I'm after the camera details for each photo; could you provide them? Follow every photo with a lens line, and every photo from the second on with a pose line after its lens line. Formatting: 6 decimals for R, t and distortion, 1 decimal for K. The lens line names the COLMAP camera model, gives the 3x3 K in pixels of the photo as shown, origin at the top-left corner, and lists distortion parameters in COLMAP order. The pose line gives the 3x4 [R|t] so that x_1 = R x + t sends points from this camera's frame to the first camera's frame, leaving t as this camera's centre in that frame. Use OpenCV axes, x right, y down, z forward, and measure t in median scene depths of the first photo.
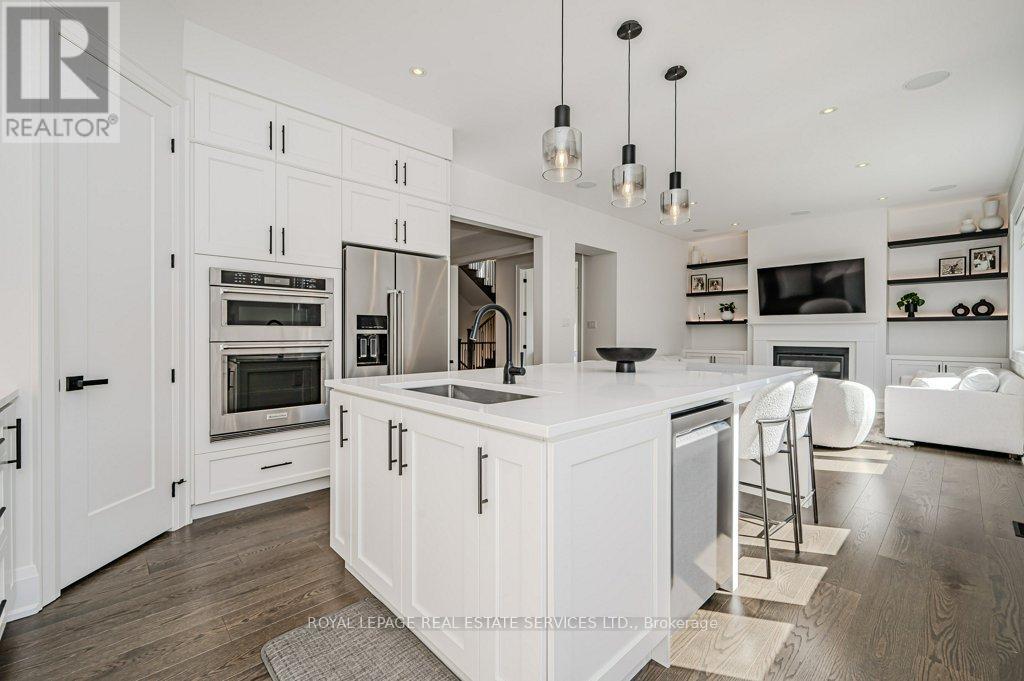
lens RADIAL K [[414.8, 0, 510.5], [0, 414.8, 336.3], [0, 0, 1]] dist [0.000070, -0.000039]
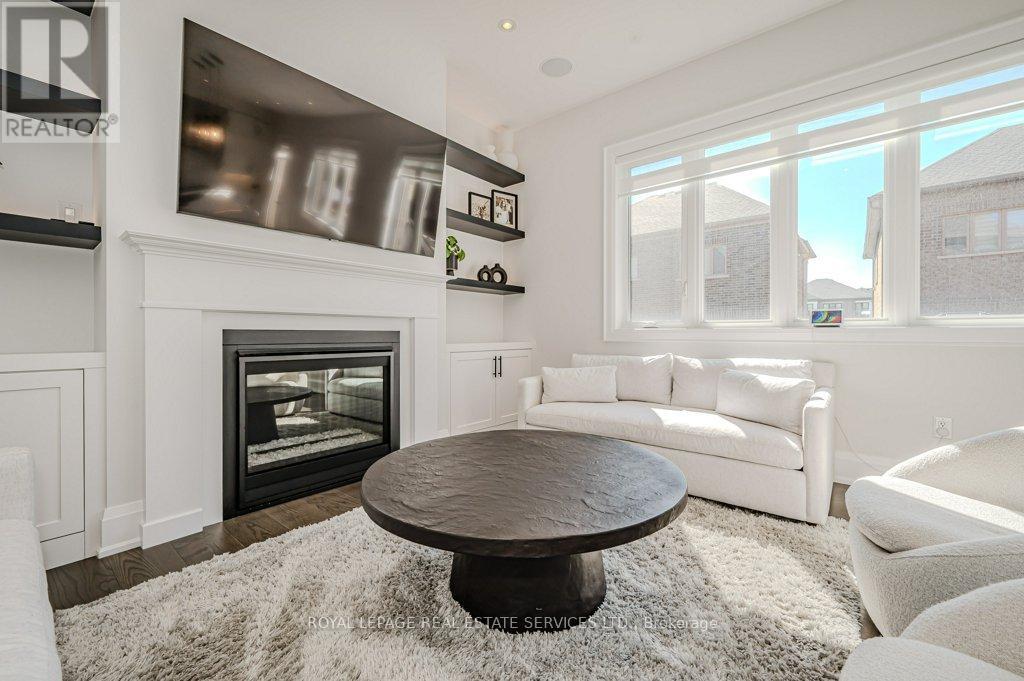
lens RADIAL K [[414.8, 0, 510.5], [0, 414.8, 336.3], [0, 0, 1]] dist [0.000070, -0.000039]
pose [[-0.124605, -0.006288, 0.992186, 0.407584], [0.005894, 0.999958, 0.007078, 0.034361], [-0.992189, 0.006730, -0.124563, 1.068511]]
